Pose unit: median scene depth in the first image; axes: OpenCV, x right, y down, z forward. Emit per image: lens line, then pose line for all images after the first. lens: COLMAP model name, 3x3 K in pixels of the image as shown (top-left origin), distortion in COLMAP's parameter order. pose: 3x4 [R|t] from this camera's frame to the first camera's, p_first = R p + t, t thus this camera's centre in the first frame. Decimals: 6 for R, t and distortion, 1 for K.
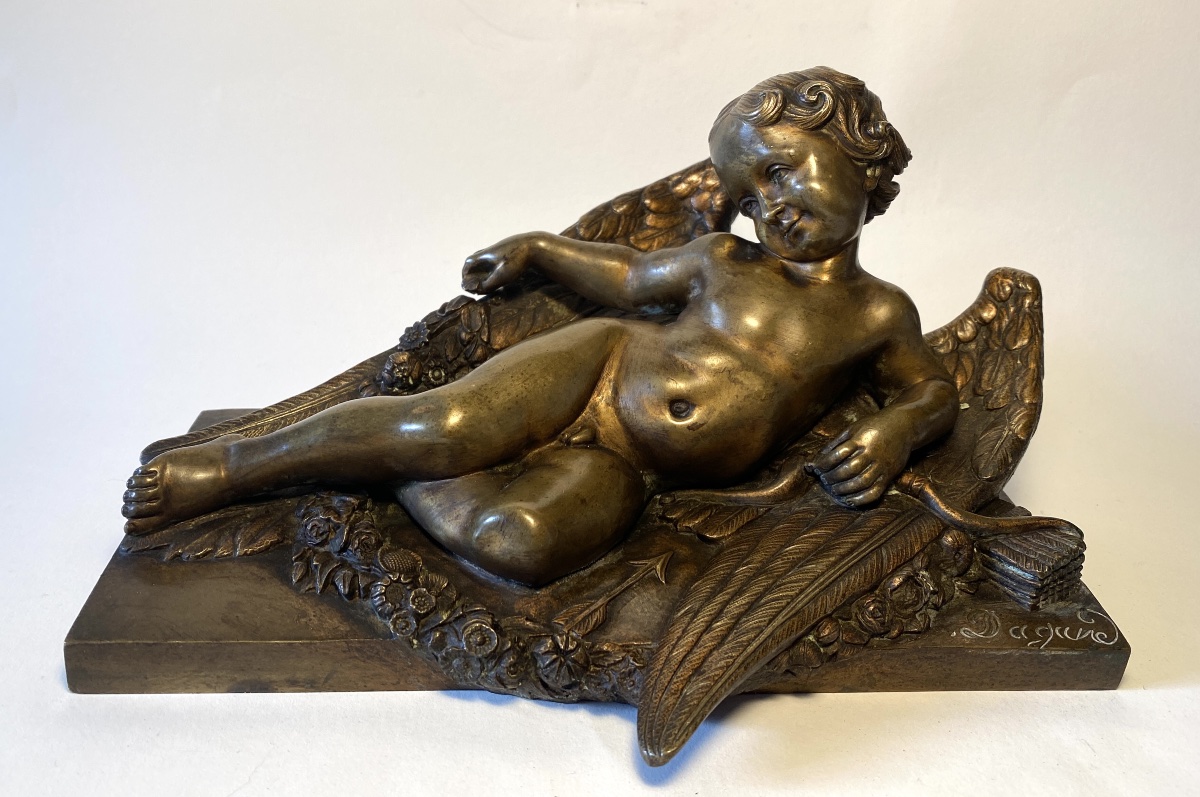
lens RADIAL K [[1039.0, 0, 564.5], [0, 1039.0, 363.4], [0, 0, 1]] dist [0.082464, -0.210184]
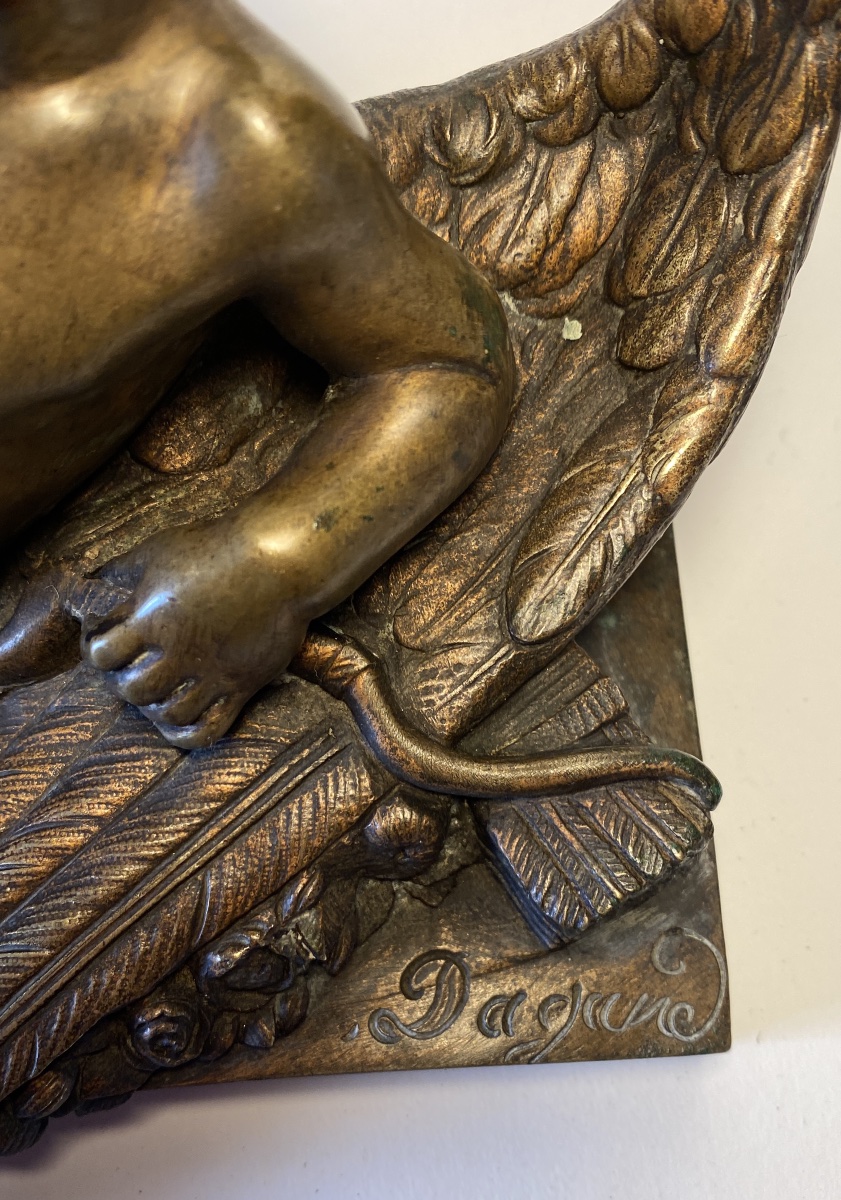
lens RADIAL K [[1180.9, 0, 393.1], [0, 1180.9, 716.5], [0, 0, 1]] dist [-0.020553, 0.038061]
pose [[0.999796, -0.001903, -0.020105, 0.378601], [0.016293, 0.664232, 0.747349, -0.210700], [0.011933, -0.747524, 0.664128, 0.717416]]
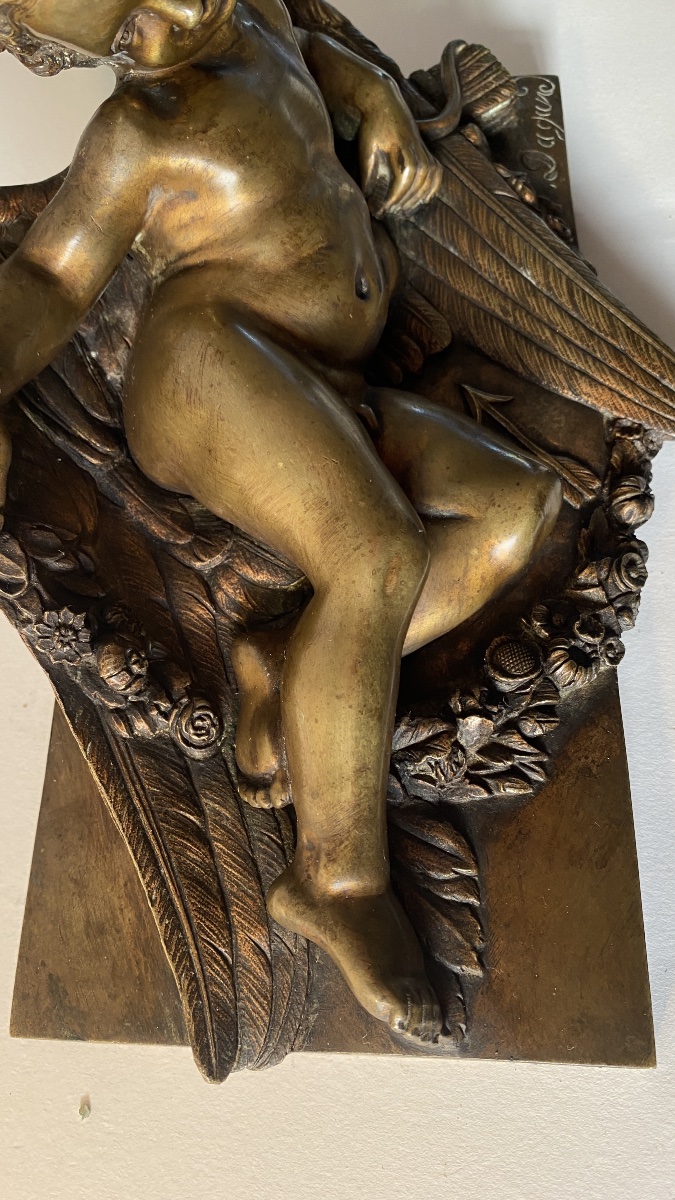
lens RADIAL K [[874.9, 0, 322.5], [0, 874.9, 598.0], [0, 0, 1]] dist [0.037649, -0.063125]
pose [[0.083675, -0.941391, 0.326773, -0.333342], [0.559562, 0.315730, 0.766293, -0.414681], [-0.824554, 0.118730, 0.553185, 0.703766]]
